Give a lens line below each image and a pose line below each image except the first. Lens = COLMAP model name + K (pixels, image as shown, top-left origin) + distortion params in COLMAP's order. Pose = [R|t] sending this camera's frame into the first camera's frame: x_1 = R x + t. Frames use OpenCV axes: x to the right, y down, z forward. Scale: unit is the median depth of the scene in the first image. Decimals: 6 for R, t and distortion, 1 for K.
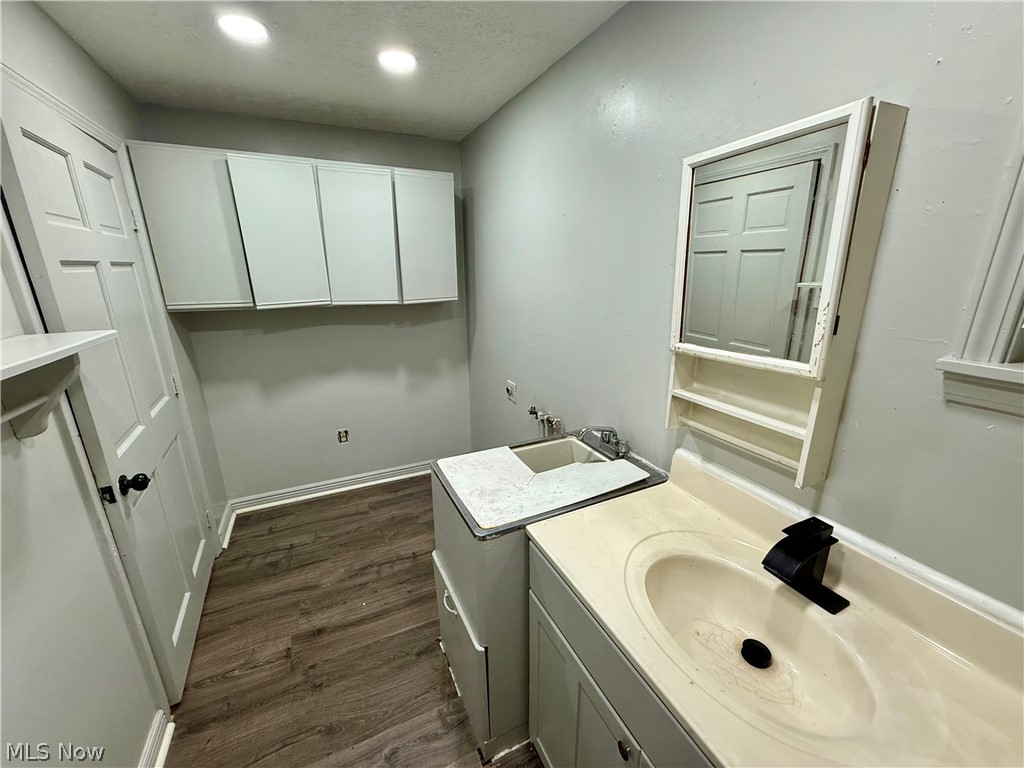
lens RADIAL K [[411.1, 0, 506.4], [0, 411.1, 380.2], [0, 0, 1]] dist [0.001942, 0.000689]
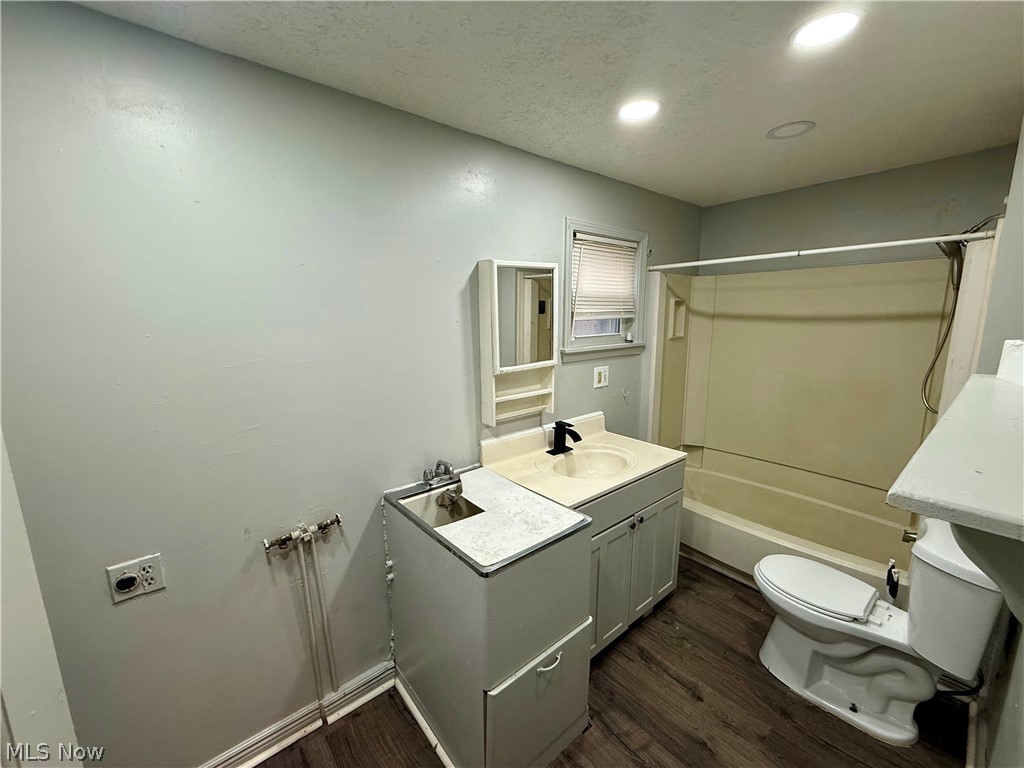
lens RADIAL K [[411.1, 0, 506.2], [0, 411.1, 385.2], [0, 0, 1]] dist [0.001942, 0.000689]
pose [[-0.253780, -0.145976, 0.956183, -1.004840], [0.279267, 0.935390, 0.216921, -0.326525], [-0.926070, 0.322080, -0.196617, 1.153820]]
